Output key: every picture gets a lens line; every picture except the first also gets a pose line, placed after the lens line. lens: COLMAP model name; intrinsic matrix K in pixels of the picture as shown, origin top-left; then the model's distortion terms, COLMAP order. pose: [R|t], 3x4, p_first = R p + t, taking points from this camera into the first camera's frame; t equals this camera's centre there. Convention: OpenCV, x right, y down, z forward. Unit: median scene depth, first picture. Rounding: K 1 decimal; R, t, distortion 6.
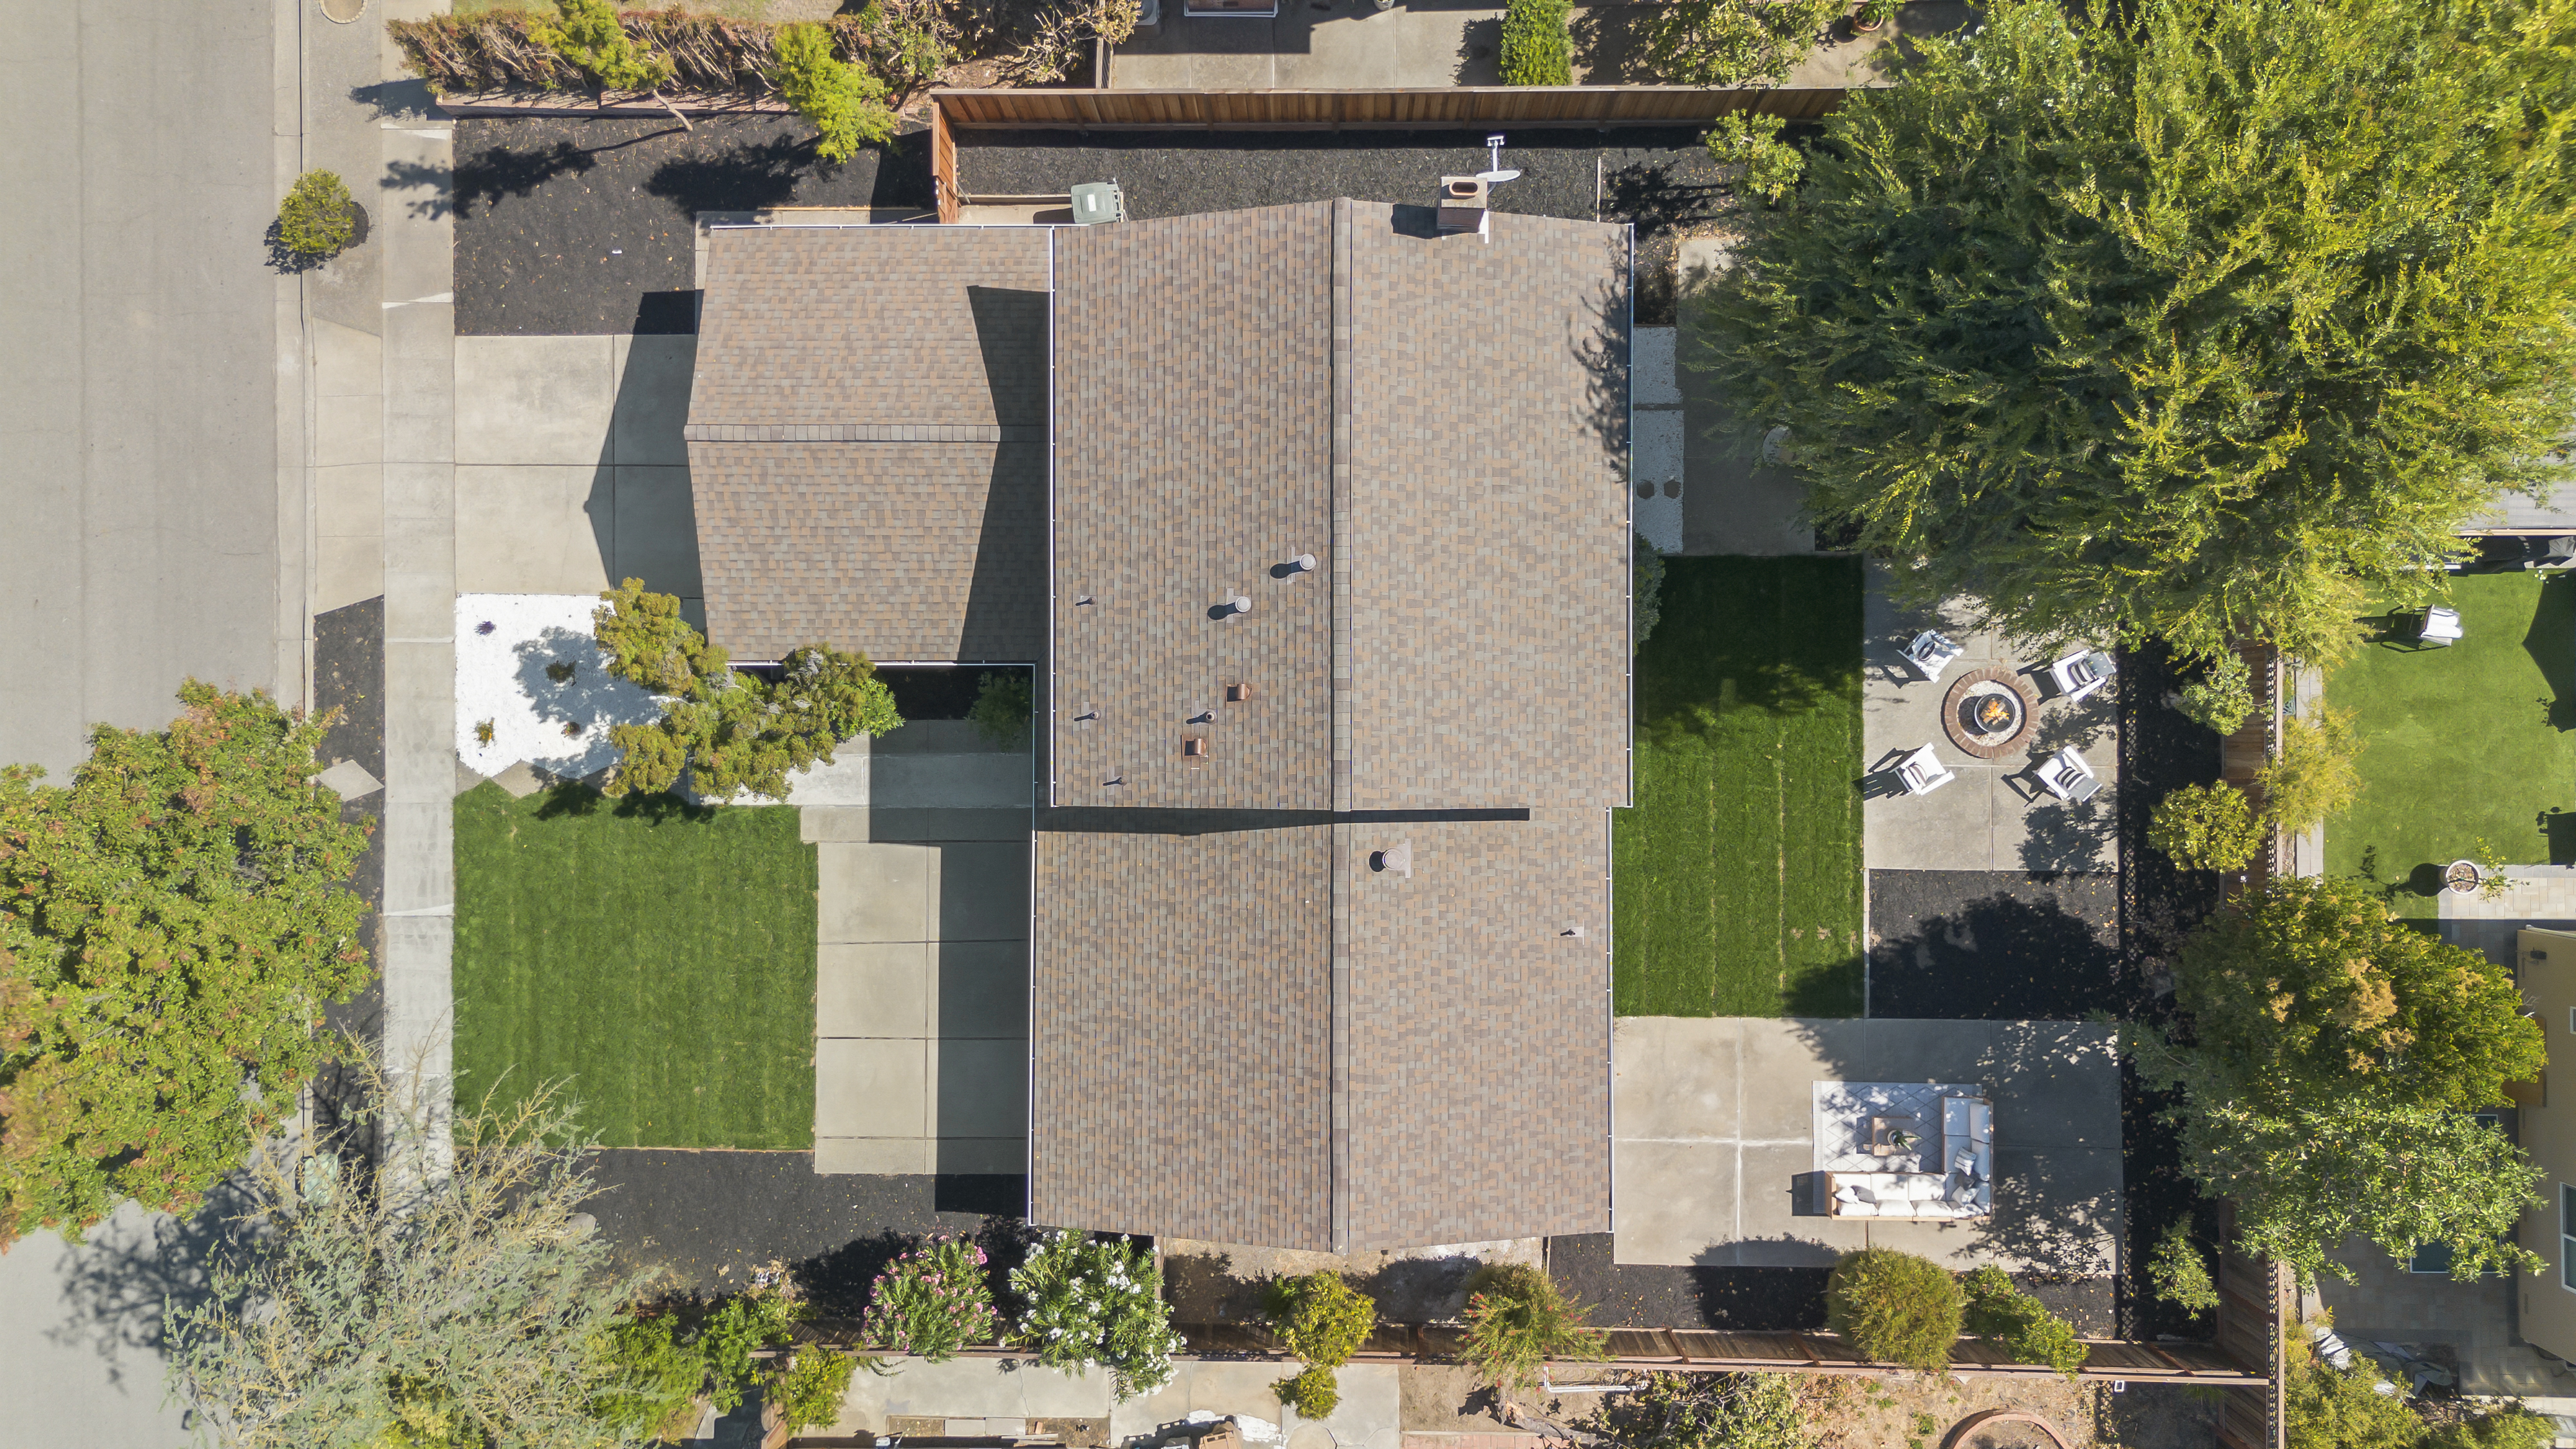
lens RADIAL K [[1833.8, 0, 1304.3], [0, 1833.8, 728.2], [0, 0, 1]] dist [0.080203, -0.091194]
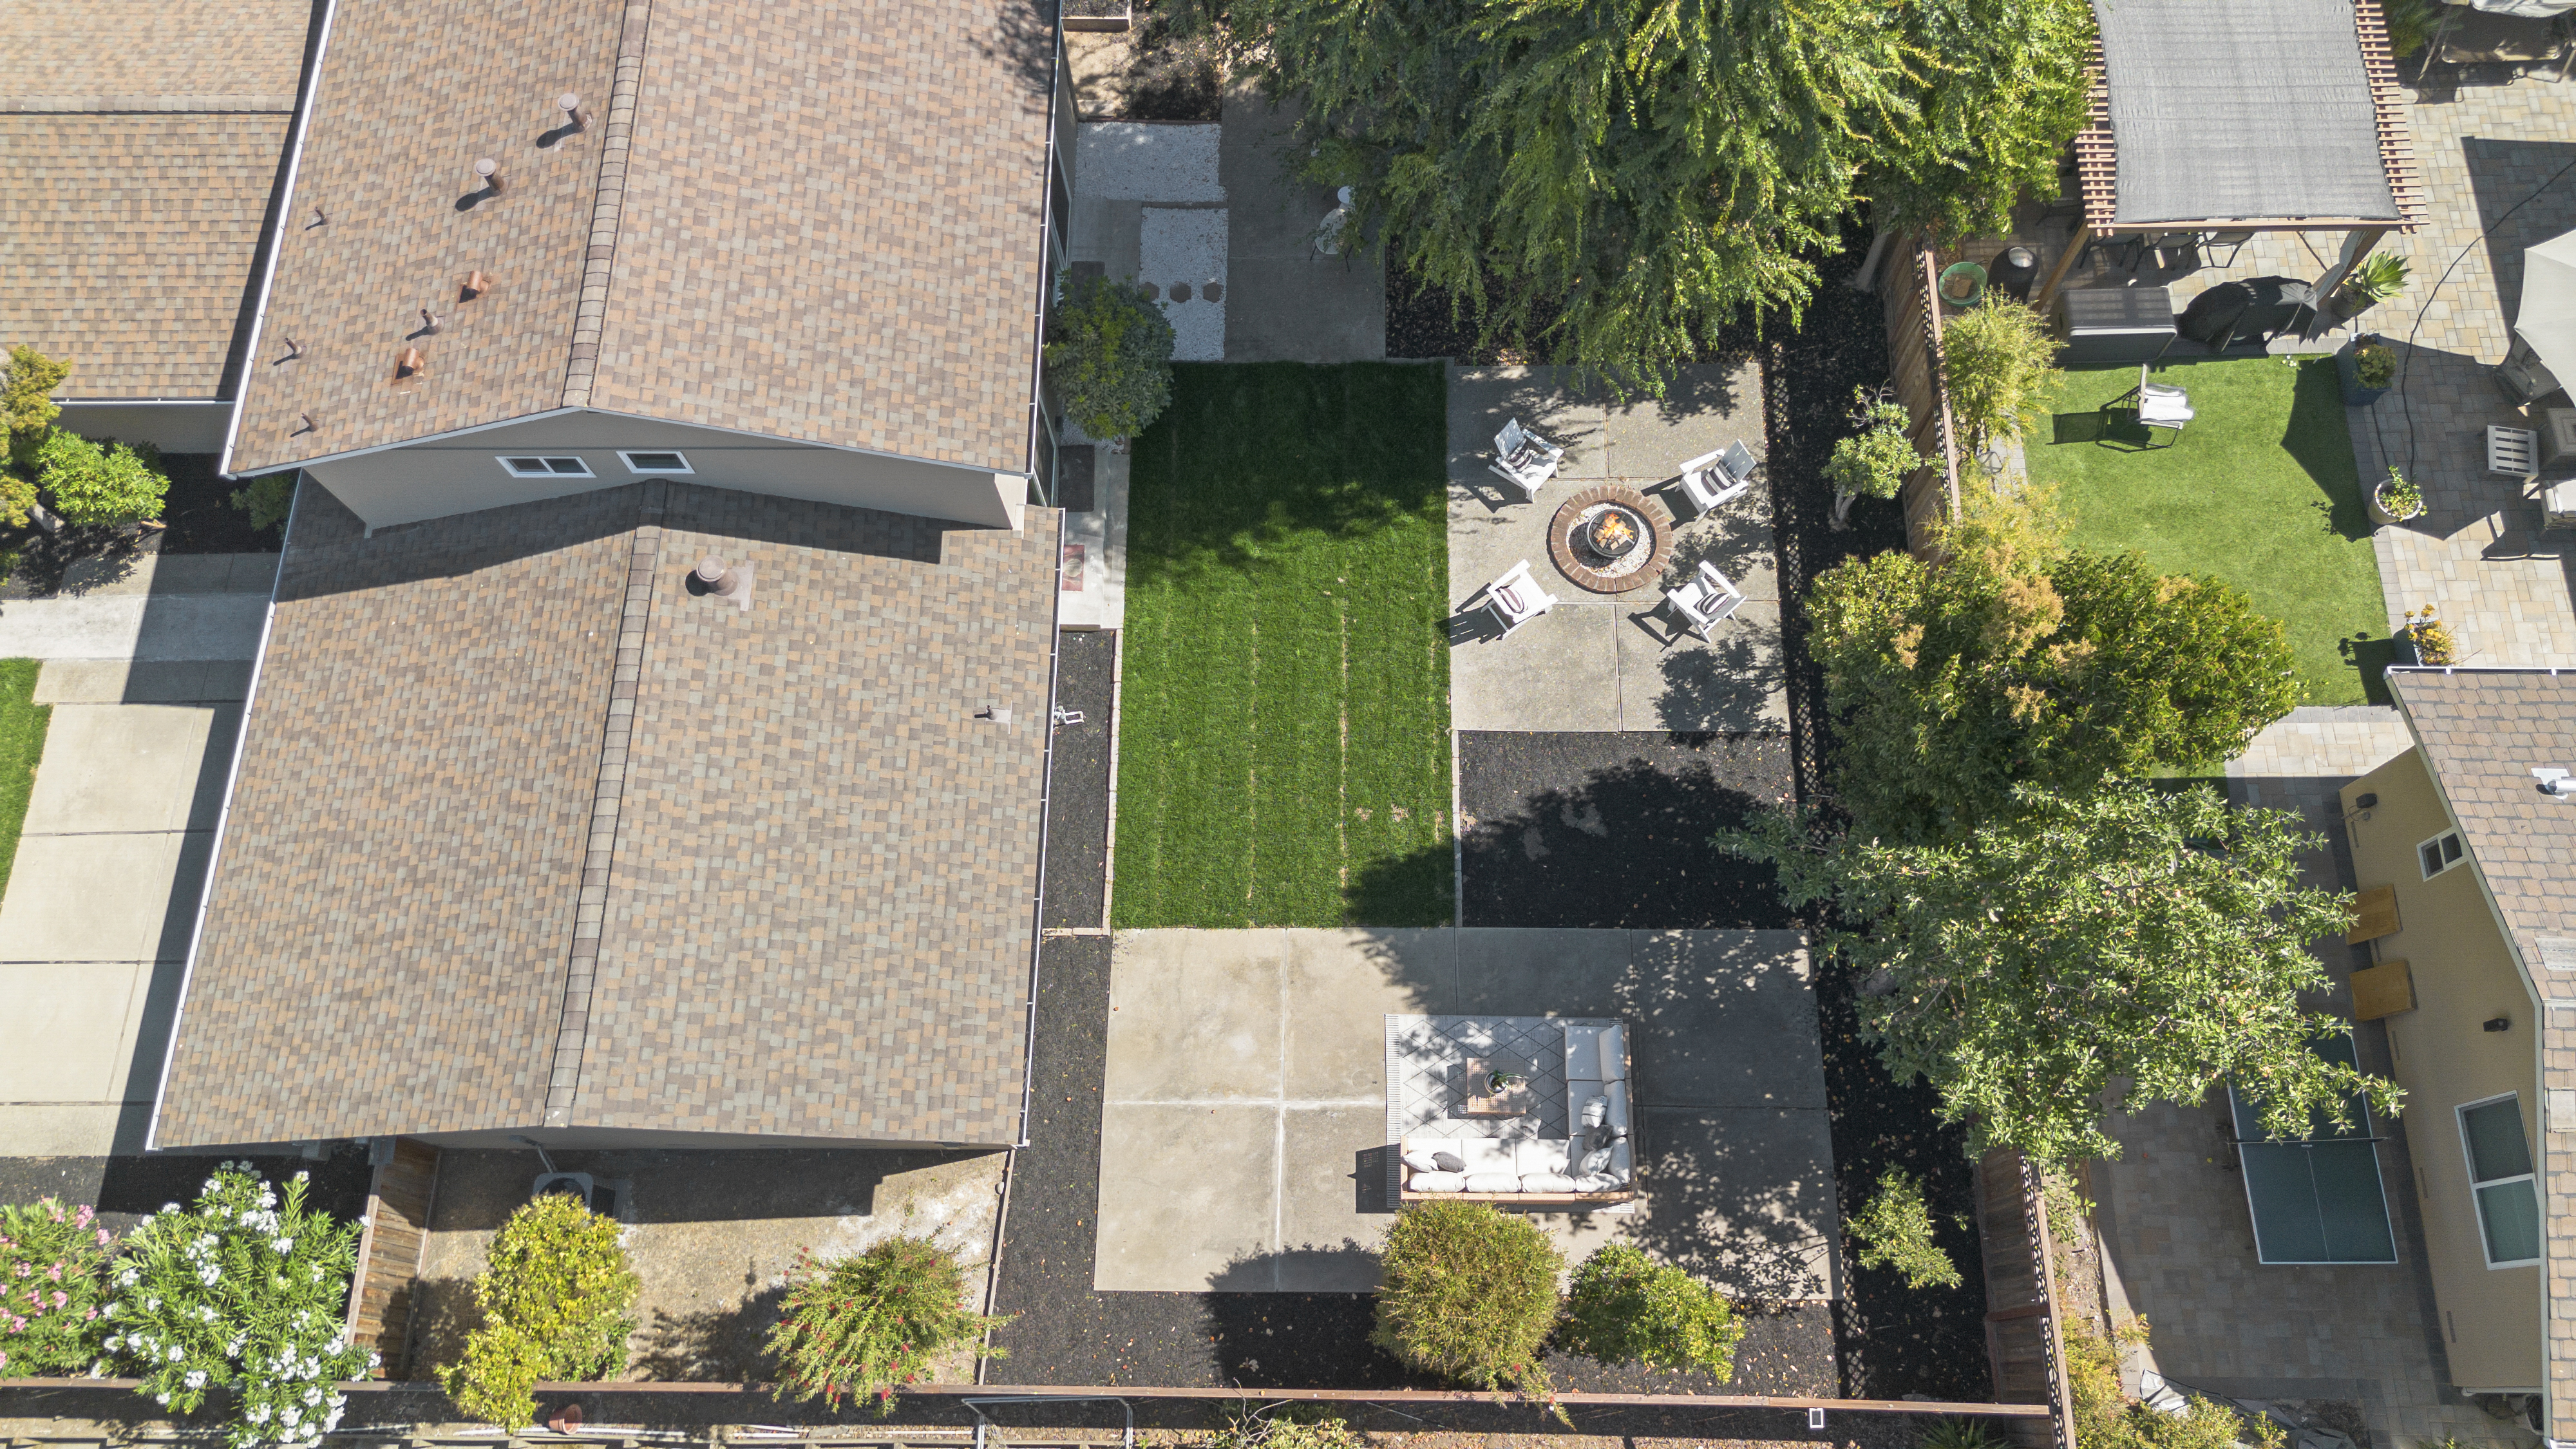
lens RADIAL K [[1833.8, 0, 1304.3], [0, 1833.8, 728.2], [0, 0, 1]] dist [0.080203, -0.091194]
pose [[0.999955, 0.006080, -0.007331, 0.251092], [-0.008171, 0.943147, -0.332275, 0.324421], [0.004894, 0.332320, 0.943154, 0.305203]]
